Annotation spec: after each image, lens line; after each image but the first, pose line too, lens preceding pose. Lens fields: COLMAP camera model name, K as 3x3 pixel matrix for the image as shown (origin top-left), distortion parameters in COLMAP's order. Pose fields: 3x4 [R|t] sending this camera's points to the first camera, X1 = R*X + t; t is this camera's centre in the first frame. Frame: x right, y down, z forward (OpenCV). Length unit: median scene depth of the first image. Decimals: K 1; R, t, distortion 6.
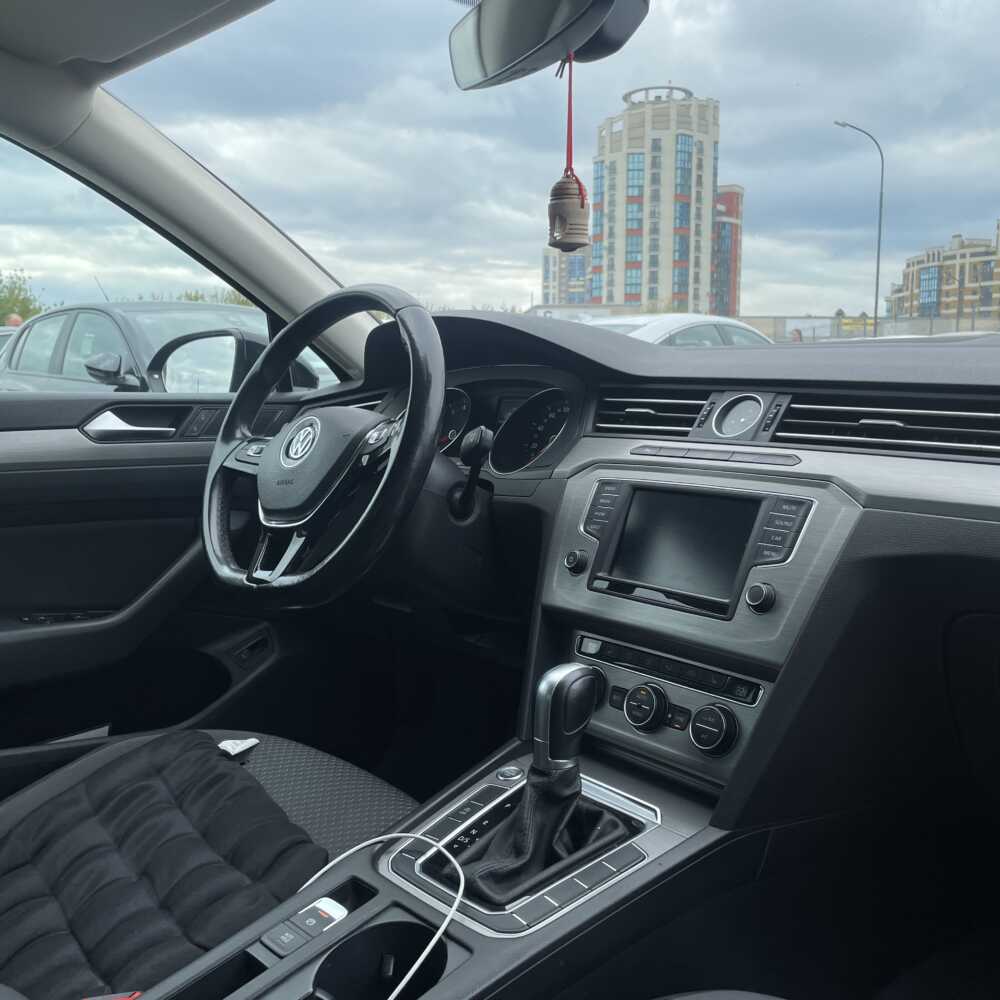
lens RADIAL K [[1013.7, 0, 500.8], [0, 1013.7, 495.1], [0, 0, 1]] dist [0.121268, -0.181403]
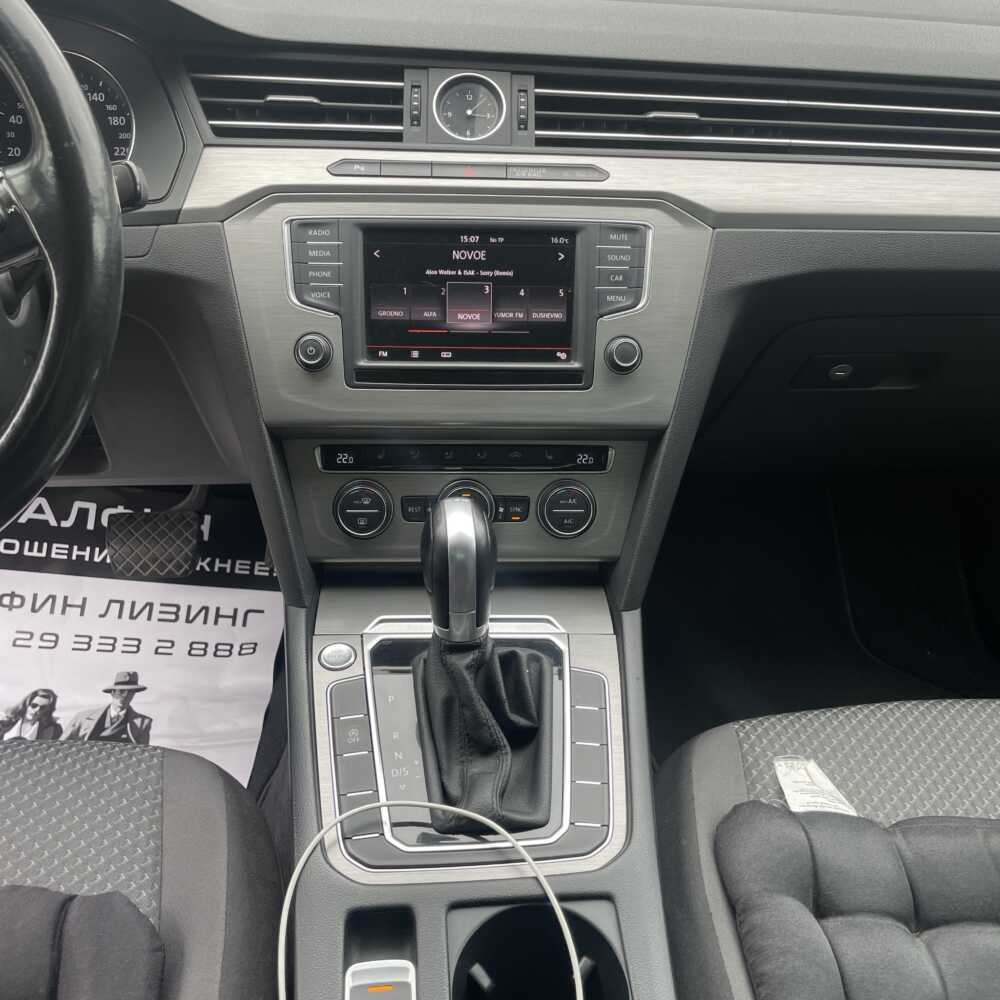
lens RADIAL K [[1001.9, 0, 495.9], [0, 1001.9, 491.1], [0, 0, 1]] dist [0.113607, -0.174575]
pose [[0.604031, -0.369755, 0.705995, -0.437603], [0.061039, 0.904720, 0.421611, -0.154318], [-0.794620, -0.211573, 0.569048, 0.569624]]
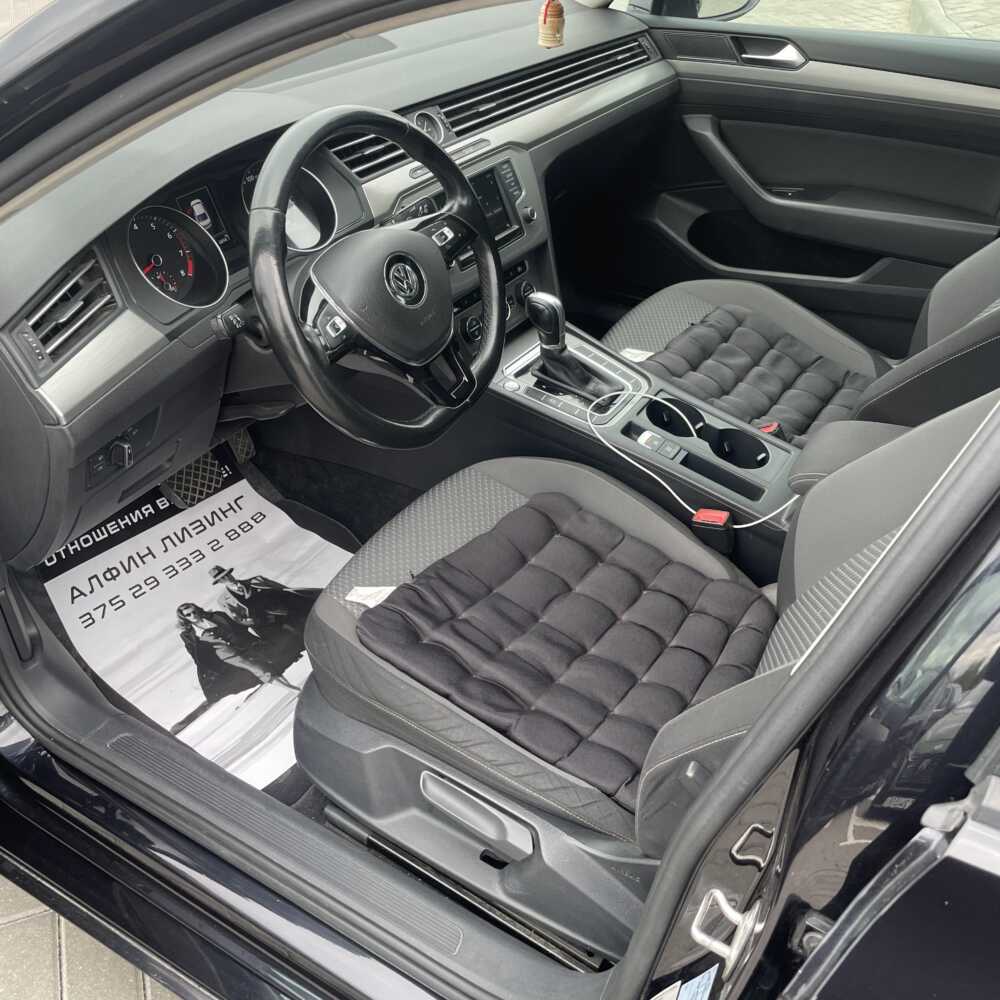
lens RADIAL K [[1013.7, 0, 500.8], [0, 1013.7, 495.1], [0, 0, 1]] dist [0.121268, -0.181403]
pose [[-0.277195, -0.563942, 0.777903, -1.508985], [0.115102, 0.784308, 0.609600, -0.657209], [-0.953894, 0.258516, -0.152495, 1.448735]]
